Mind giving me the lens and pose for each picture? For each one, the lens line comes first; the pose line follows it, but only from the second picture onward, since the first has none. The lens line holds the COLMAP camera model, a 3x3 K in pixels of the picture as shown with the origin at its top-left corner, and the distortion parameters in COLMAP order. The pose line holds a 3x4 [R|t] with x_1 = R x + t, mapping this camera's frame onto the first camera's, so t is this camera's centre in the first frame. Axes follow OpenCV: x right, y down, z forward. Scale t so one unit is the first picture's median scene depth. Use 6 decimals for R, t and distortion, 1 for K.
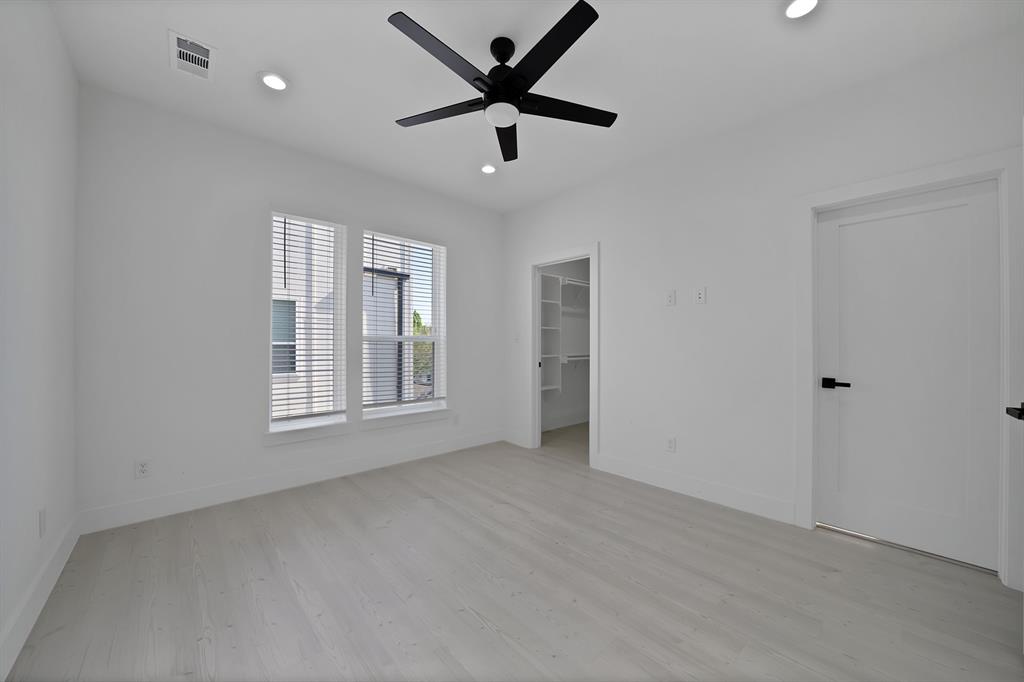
lens RADIAL K [[376.1, 0, 520.4], [0, 376.1, 339.2], [0, 0, 1]] dist [-0.018883, 0.000063]
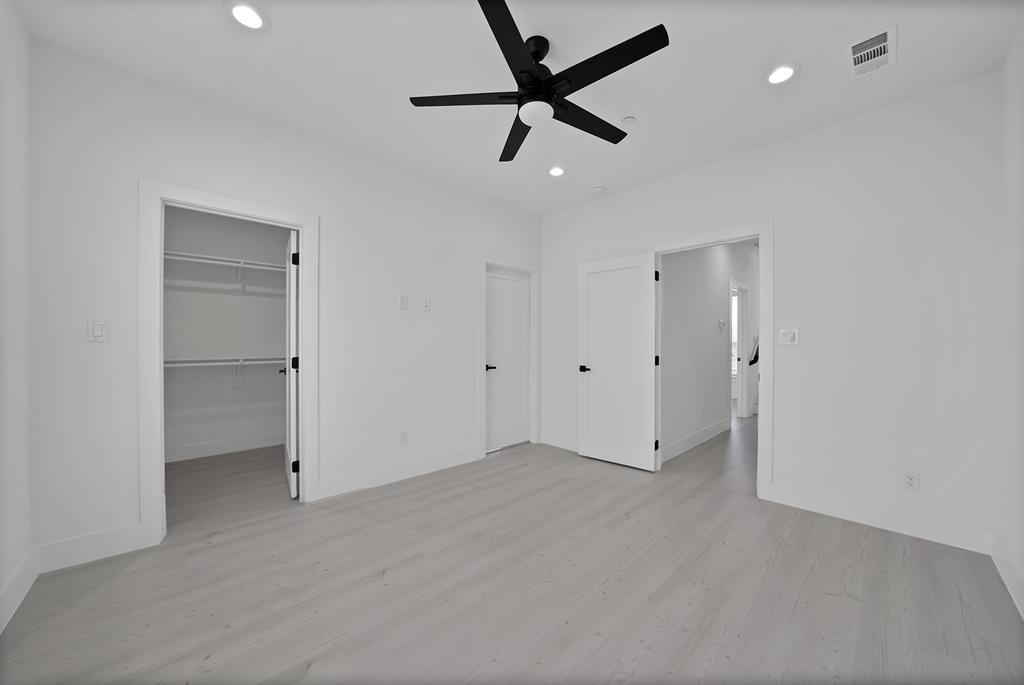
lens RADIAL K [[365.9, 0, 513.2], [0, 365.9, 347.0], [0, 0, 1]] dist [-0.020242, 0.000230]
pose [[-0.004880, -0.013279, 0.999900, -0.745019], [-0.013453, 0.999822, 0.013212, -0.001937], [-0.999898, -0.013387, -0.005058, 0.783661]]
